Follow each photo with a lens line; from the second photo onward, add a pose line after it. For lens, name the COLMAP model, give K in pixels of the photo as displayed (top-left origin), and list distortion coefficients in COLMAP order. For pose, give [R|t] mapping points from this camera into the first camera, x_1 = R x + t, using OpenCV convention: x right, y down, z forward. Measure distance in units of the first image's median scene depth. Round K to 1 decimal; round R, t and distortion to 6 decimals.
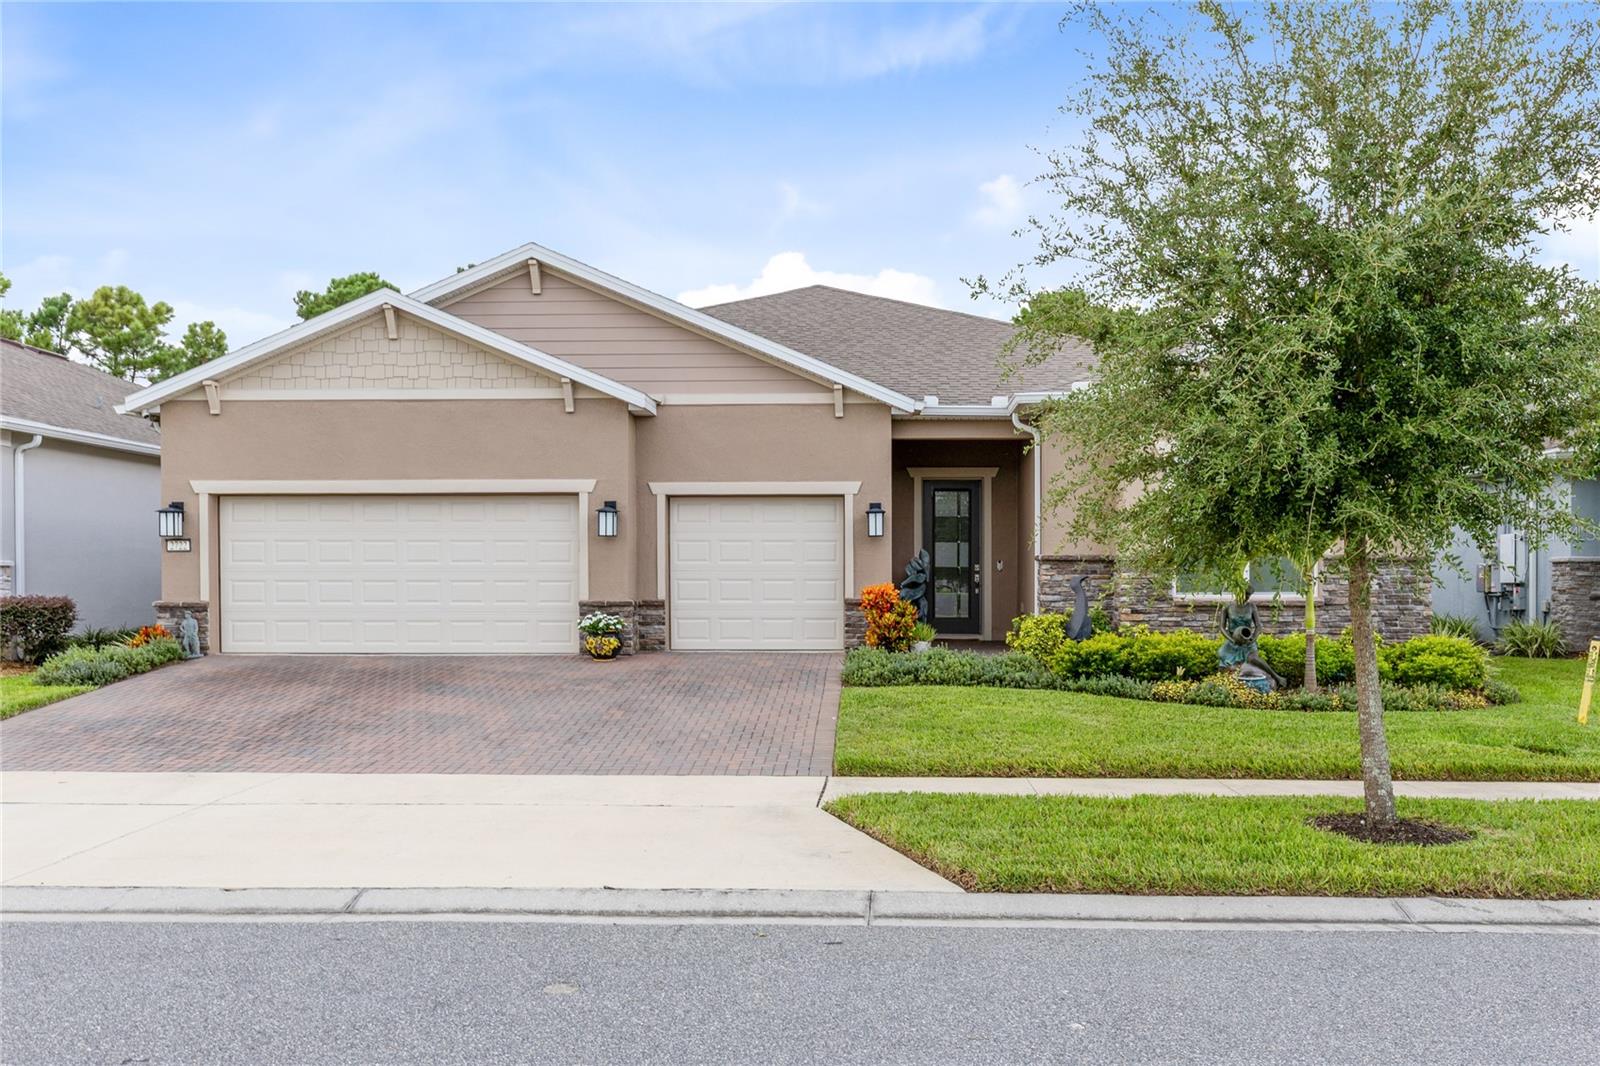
lens RADIAL K [[1208.0, 0, 802.7], [0, 1208.0, 491.7], [0, 0, 1]] dist [0.002133, 0.000507]
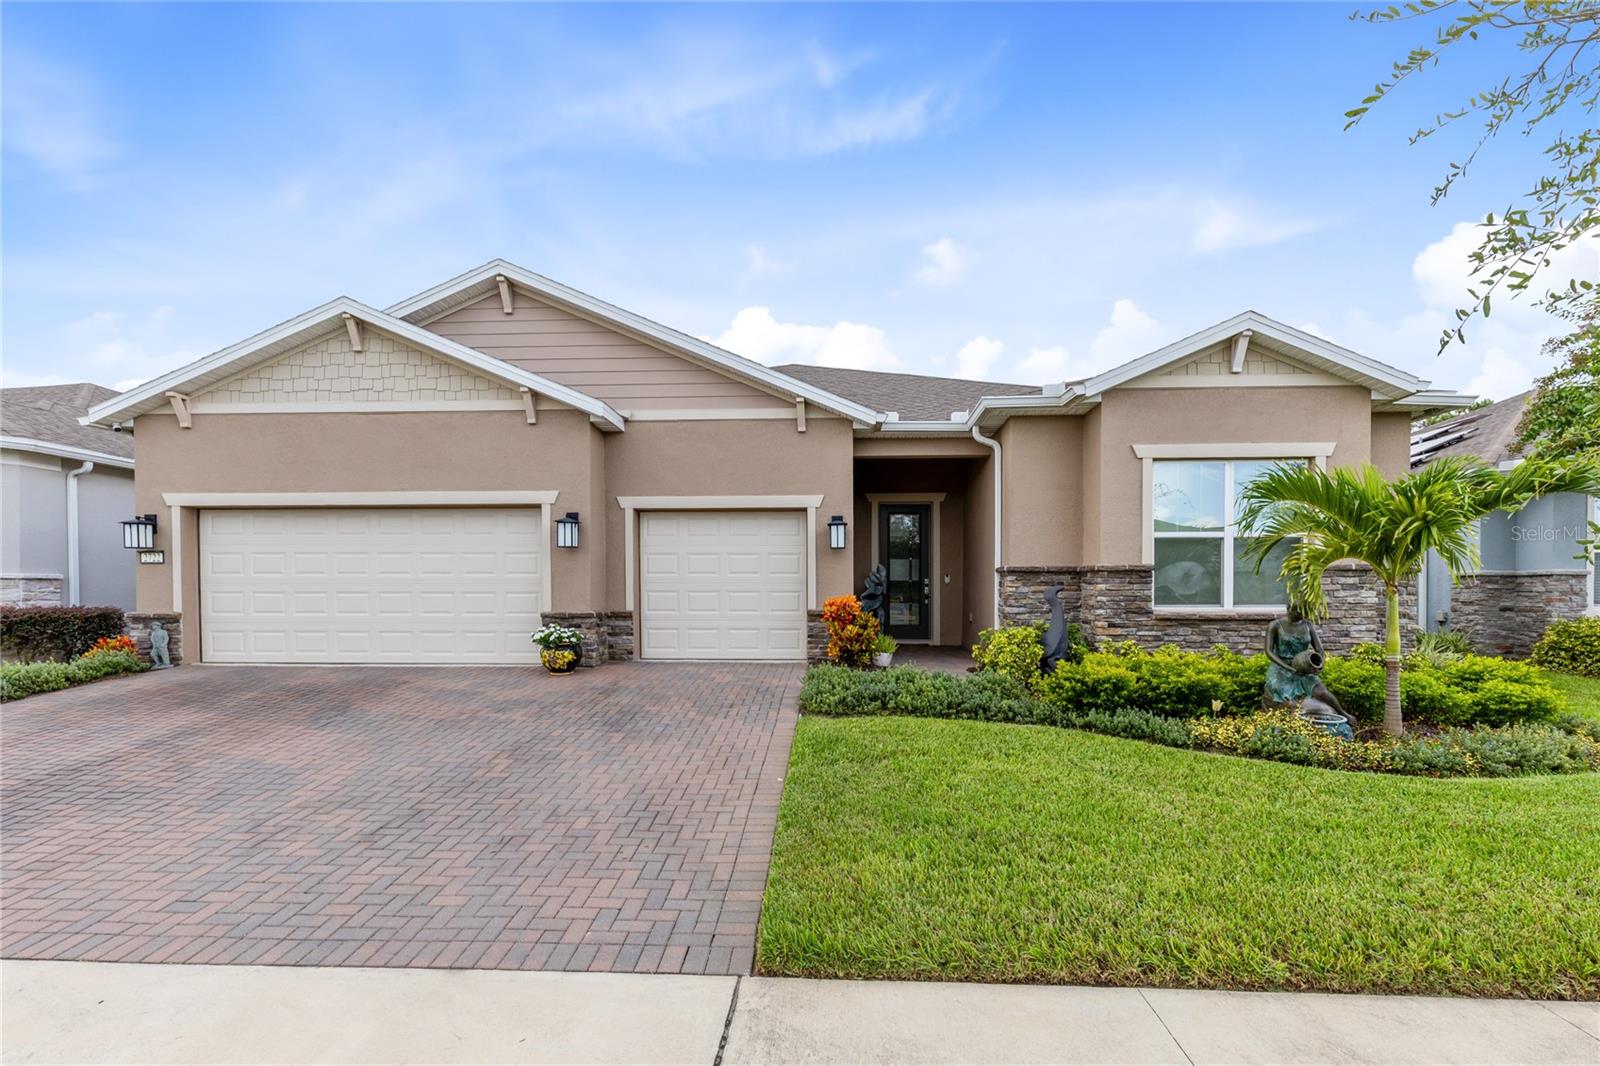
lens RADIAL K [[725.6, 0, 797.1], [0, 725.6, 524.7], [0, 0, 1]] dist [0.003167, 0.000208]
pose [[0.999996, 0.000920, 0.002780, 0.024786], [-0.000864, 0.999799, -0.020034, 0.029333], [-0.002798, 0.020032, 0.999795, 0.393397]]
